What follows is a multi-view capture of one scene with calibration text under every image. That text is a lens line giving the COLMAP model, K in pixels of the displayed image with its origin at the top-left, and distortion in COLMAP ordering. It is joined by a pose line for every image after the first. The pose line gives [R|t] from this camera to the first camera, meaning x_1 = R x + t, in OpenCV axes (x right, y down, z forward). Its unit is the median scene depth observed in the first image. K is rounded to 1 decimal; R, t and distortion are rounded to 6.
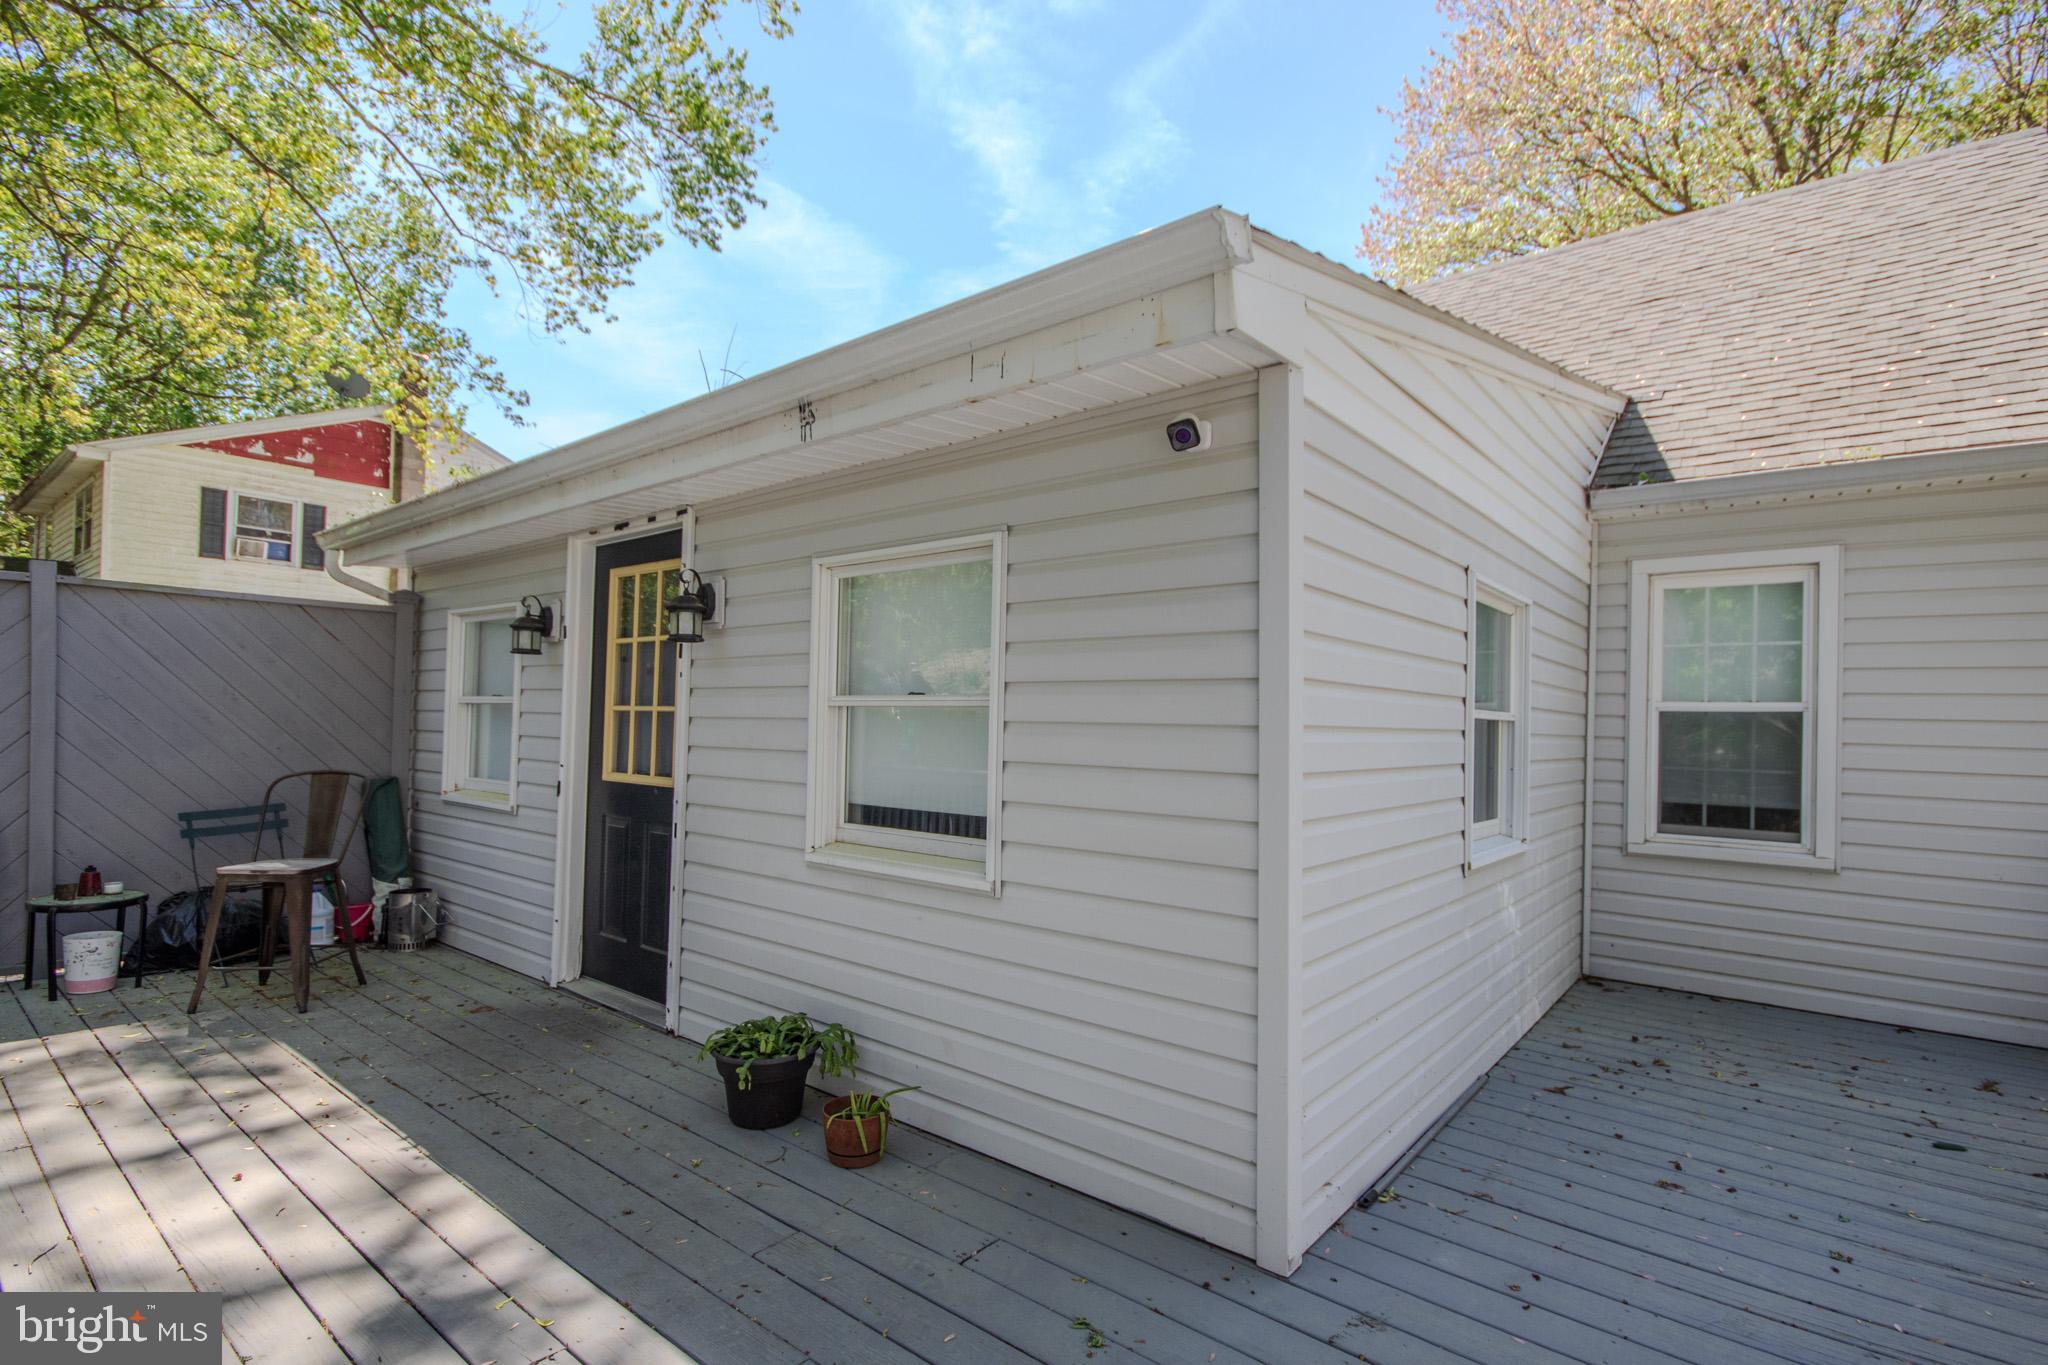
lens RADIAL K [[963.7, 0, 1034.1], [0, 963.7, 700.8], [0, 0, 1]] dist [0.000282, -0.000009]
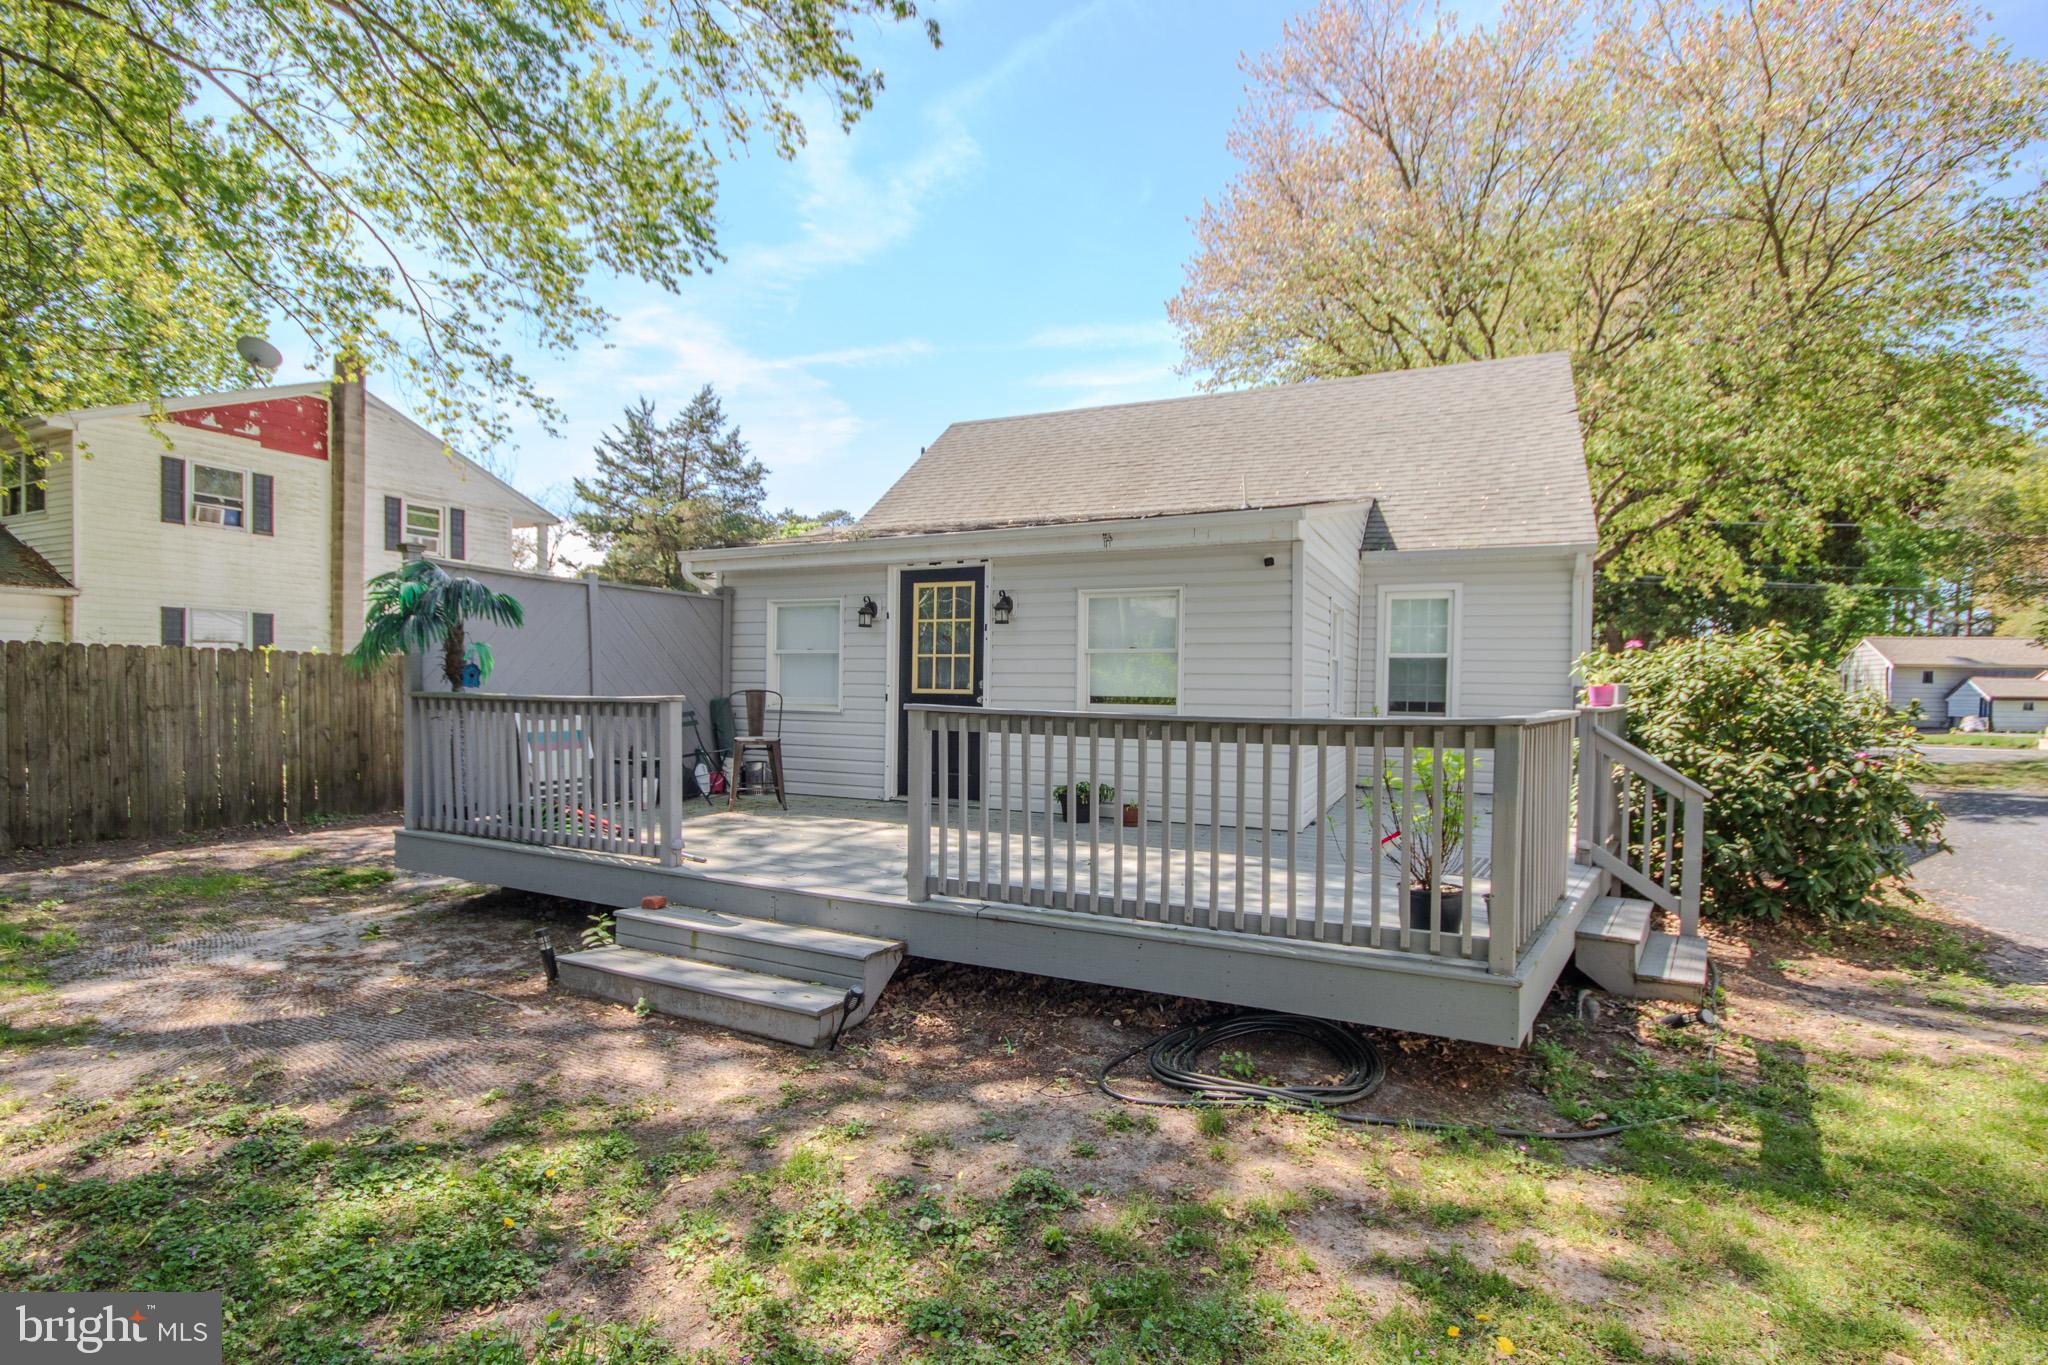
lens RADIAL K [[929.7, 0, 1024.0], [0, 929.7, 682.5], [0, 0, 1]] dist [-0.001646, -0.000392]
pose [[0.971640, -0.006981, 0.236363, -0.178412], [0.000946, 0.999671, 0.025636, 0.003824], [-0.236464, -0.024685, 0.971327, -0.230753]]
